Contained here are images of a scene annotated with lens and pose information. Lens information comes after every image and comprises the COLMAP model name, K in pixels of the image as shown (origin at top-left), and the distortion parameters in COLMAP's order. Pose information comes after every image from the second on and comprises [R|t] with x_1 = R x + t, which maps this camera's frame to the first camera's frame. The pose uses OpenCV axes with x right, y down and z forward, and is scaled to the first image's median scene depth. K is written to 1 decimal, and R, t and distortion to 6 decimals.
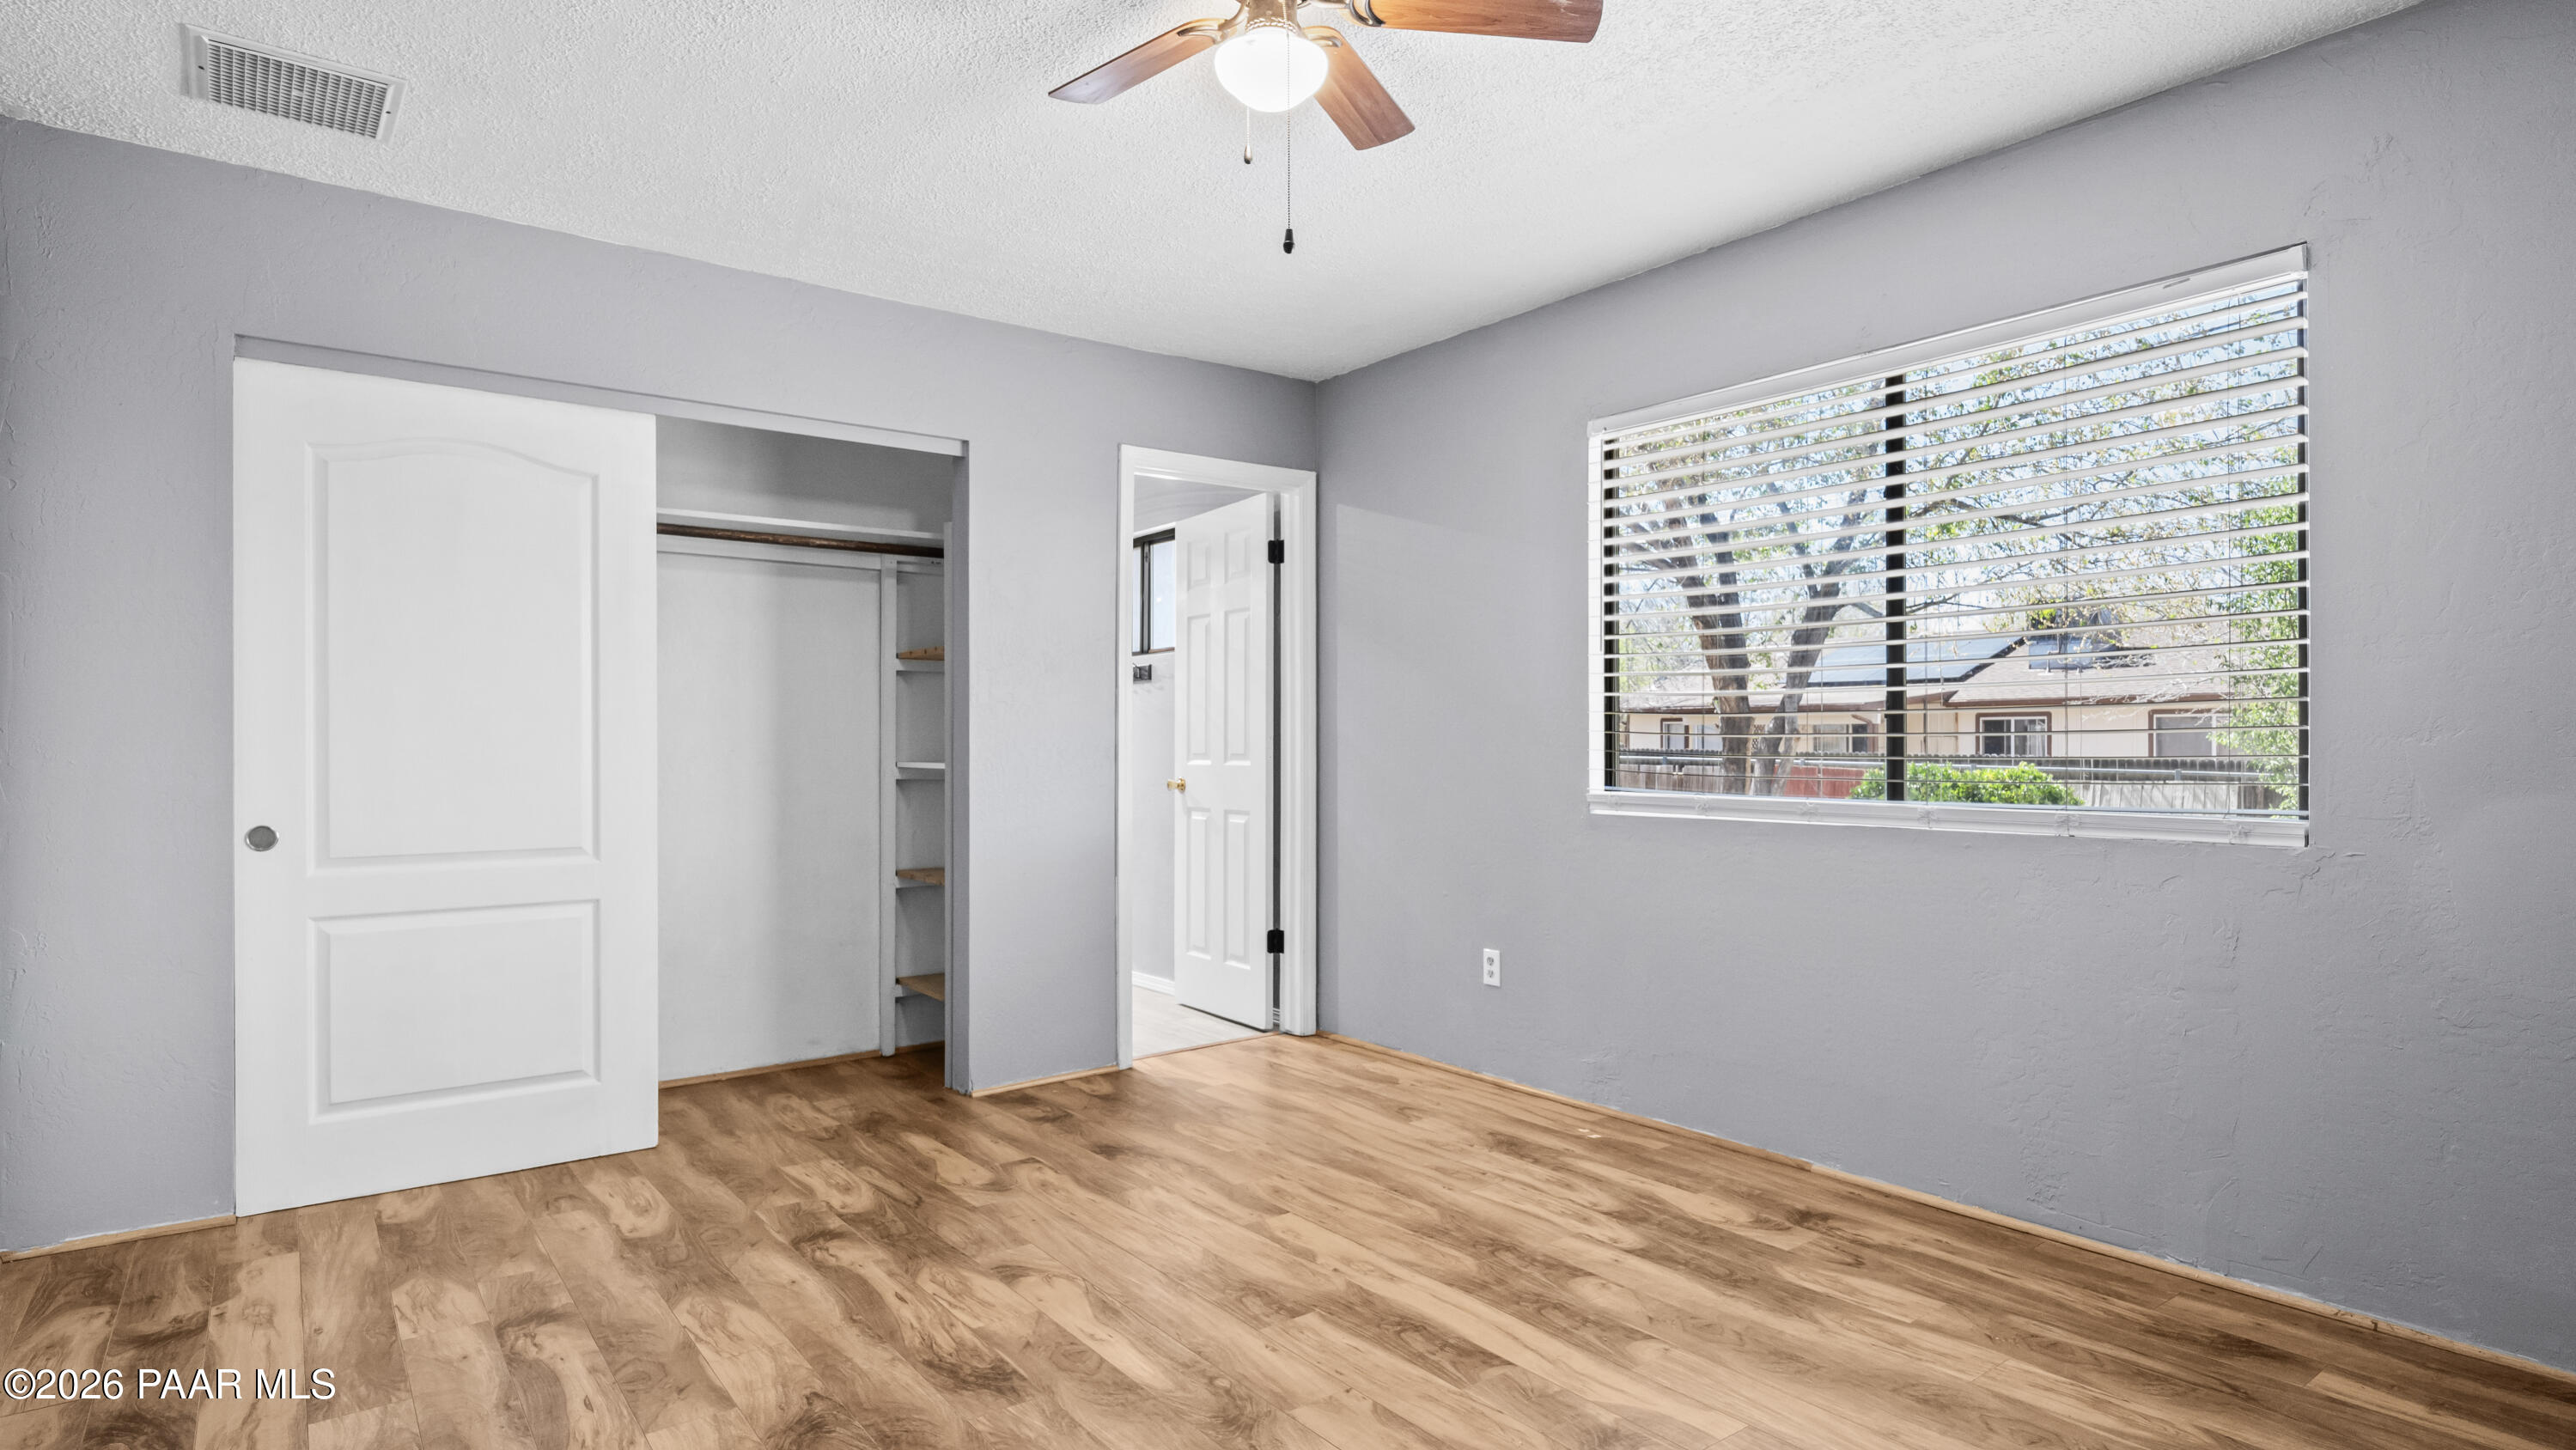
lens RADIAL K [[1314.4, 0, 1288.0], [0, 1314.4, 725.0], [0, 0, 1]] dist [-0.003208, -0.000496]
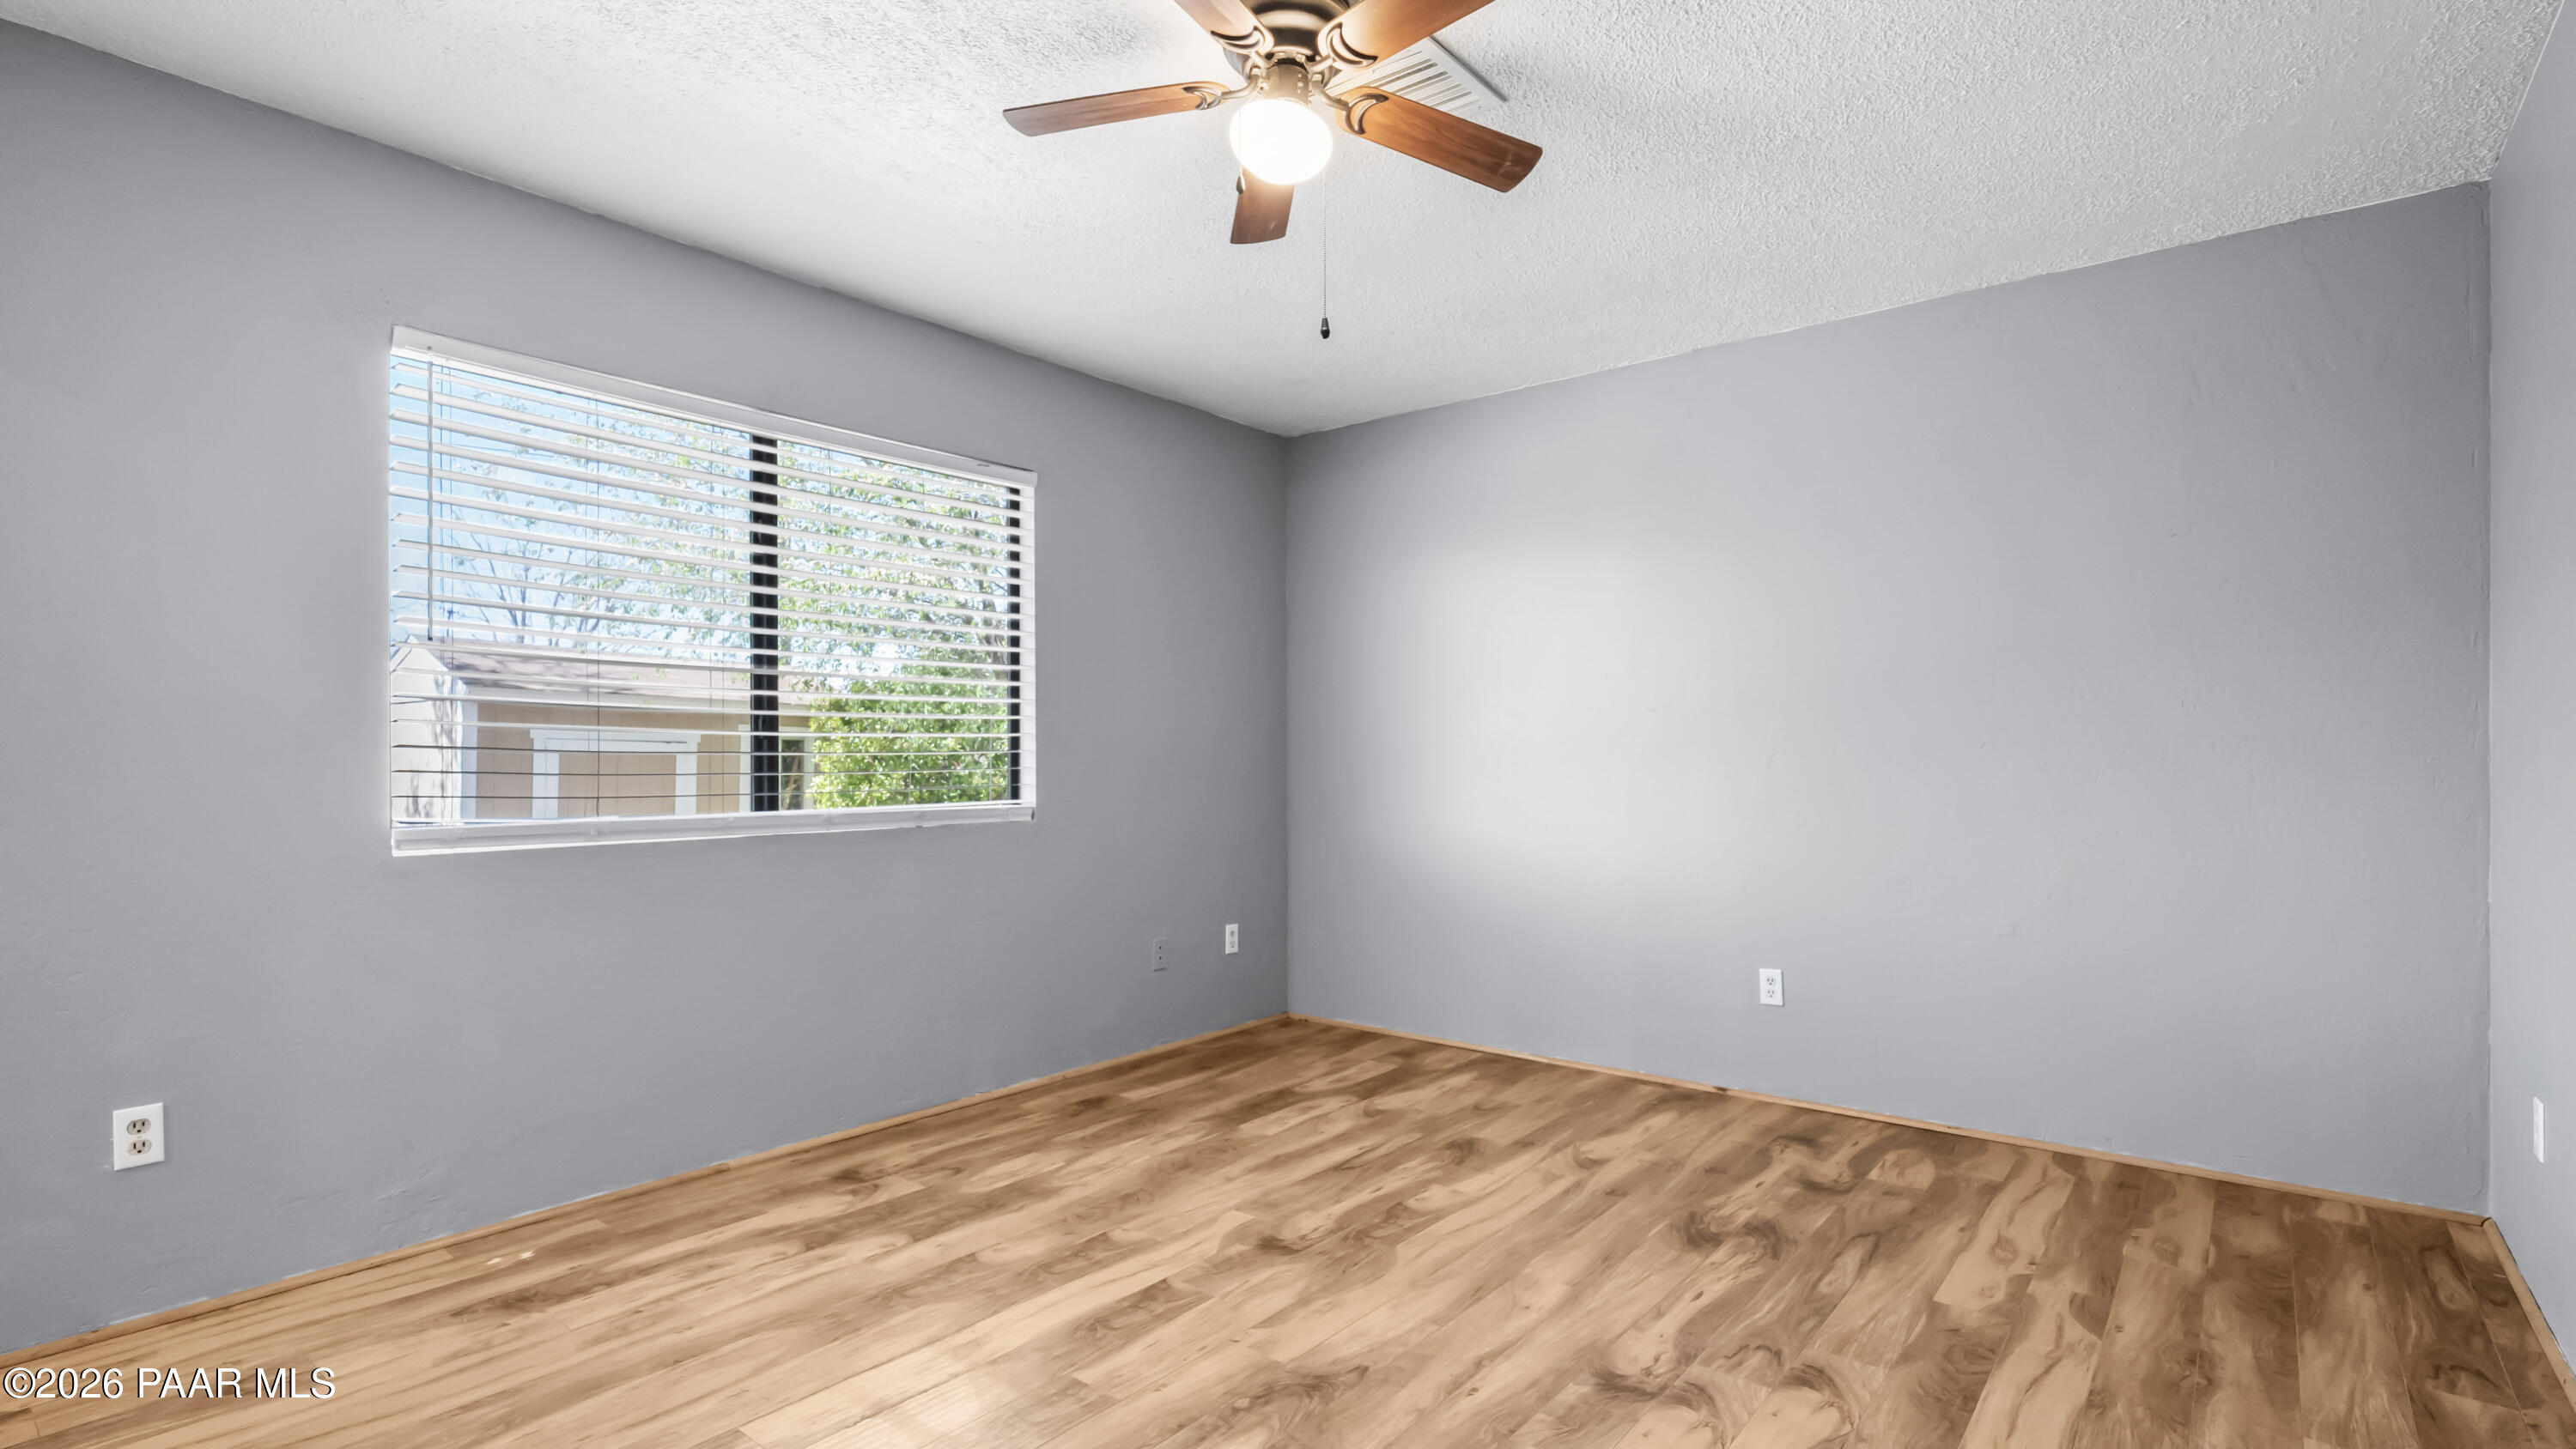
lens RADIAL K [[1175.6, 0, 1282.4], [0, 1175.6, 727.7], [0, 0, 1]] dist [-0.001773, -0.000258]
pose [[-0.215871, 0.026899, 0.976051, -0.716109], [-0.007757, 0.999542, -0.029262, 0.013741], [-0.976391, -0.013888, -0.215563, 0.896243]]
